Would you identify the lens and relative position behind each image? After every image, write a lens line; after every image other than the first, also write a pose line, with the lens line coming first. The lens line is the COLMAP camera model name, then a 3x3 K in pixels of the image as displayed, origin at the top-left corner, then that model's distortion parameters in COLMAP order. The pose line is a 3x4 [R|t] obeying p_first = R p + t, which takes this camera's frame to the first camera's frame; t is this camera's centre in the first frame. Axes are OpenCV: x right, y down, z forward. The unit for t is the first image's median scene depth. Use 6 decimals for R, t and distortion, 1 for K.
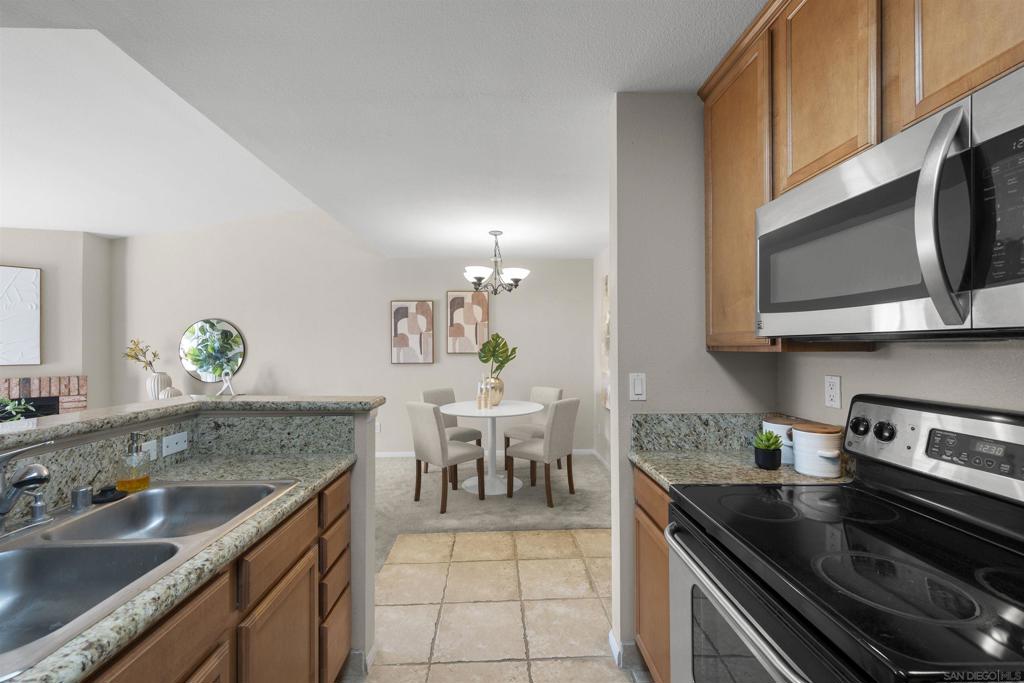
lens RADIAL K [[409.4, 0, 512.0], [0, 409.4, 341.5], [0, 0, 1]] dist [-0.000435, 0.000039]
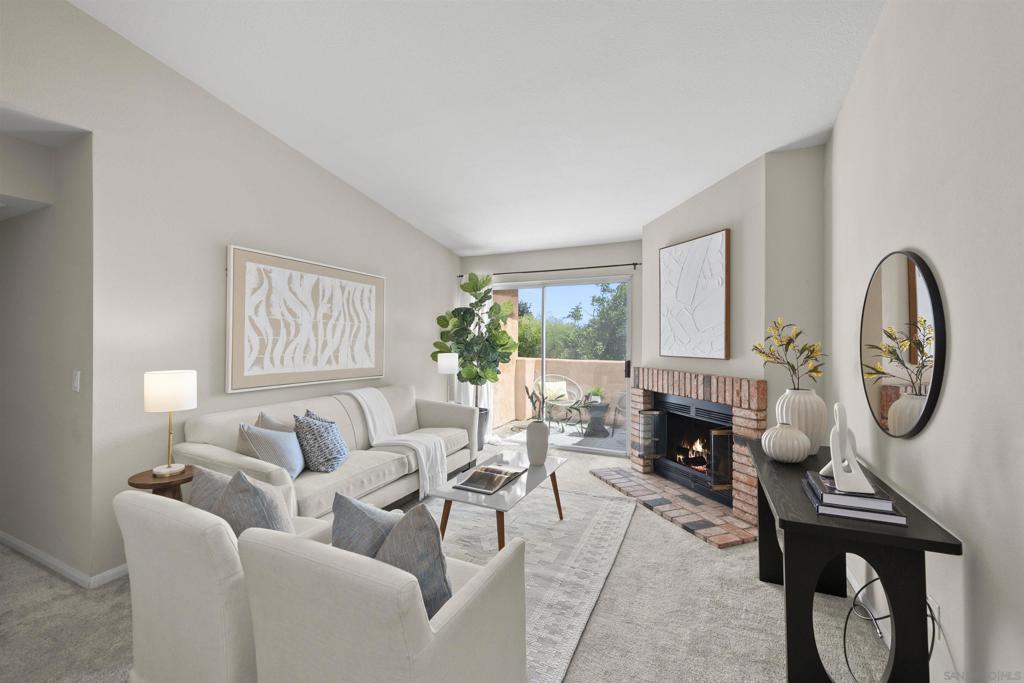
lens RADIAL K [[409.4, 0, 512.0], [0, 409.4, 341.5], [0, 0, 1]] dist [-0.000435, 0.000039]
pose [[-0.453950, 0.008549, -0.890986, -0.318021], [0.007791, 0.999954, 0.005625, 0.016406], [0.890993, -0.004388, -0.453996, 0.993494]]
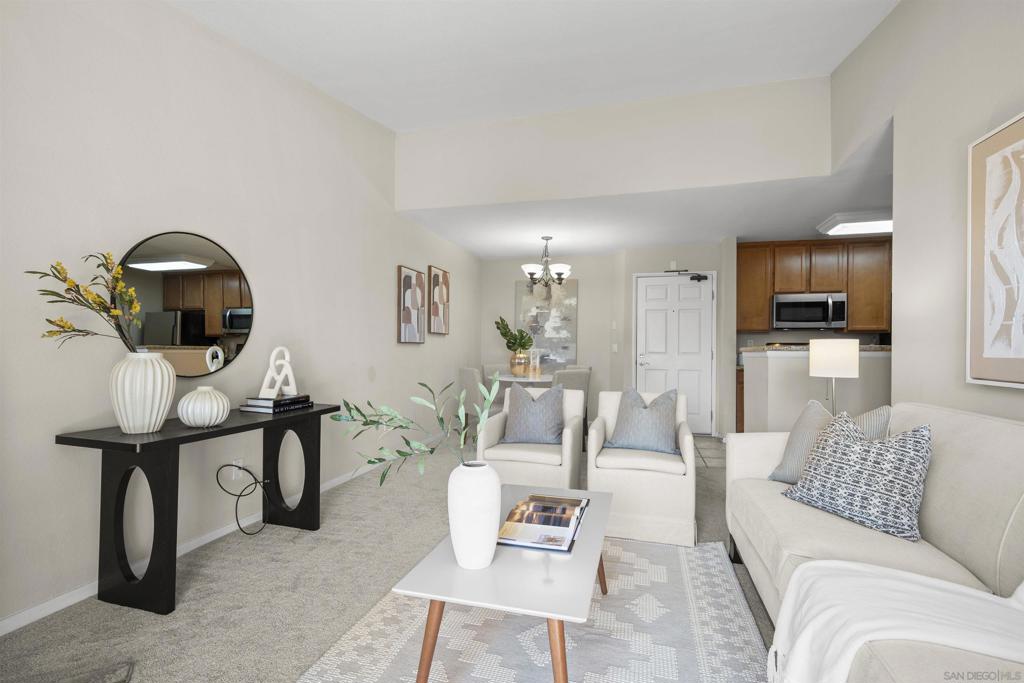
lens RADIAL K [[470.2, 0, 512.0], [0, 470.2, 341.5], [0, 0, 1]] dist [-0.000487, -0.000059]
pose [[0.299702, 0.027396, 0.953639, -1.265858], [-0.018628, 0.999565, -0.022861, 0.076342], [-0.953851, -0.010913, 0.300082, 0.595701]]
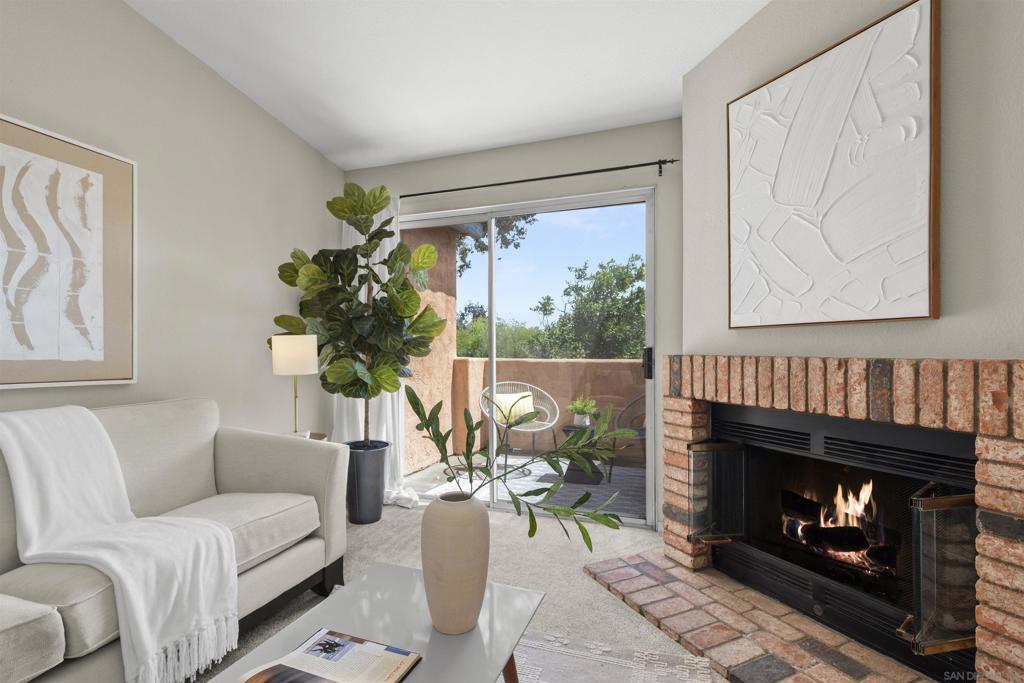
lens RADIAL K [[474.1, 0, 509.9], [0, 474.1, 357.4], [0, 0, 1]] dist [0.001909, 0.000300]
pose [[-0.374697, 0.020493, -0.926921, -0.718645], [0.016797, 0.999742, 0.015313, 0.074995], [0.926995, -0.009832, -0.374945, 0.846764]]
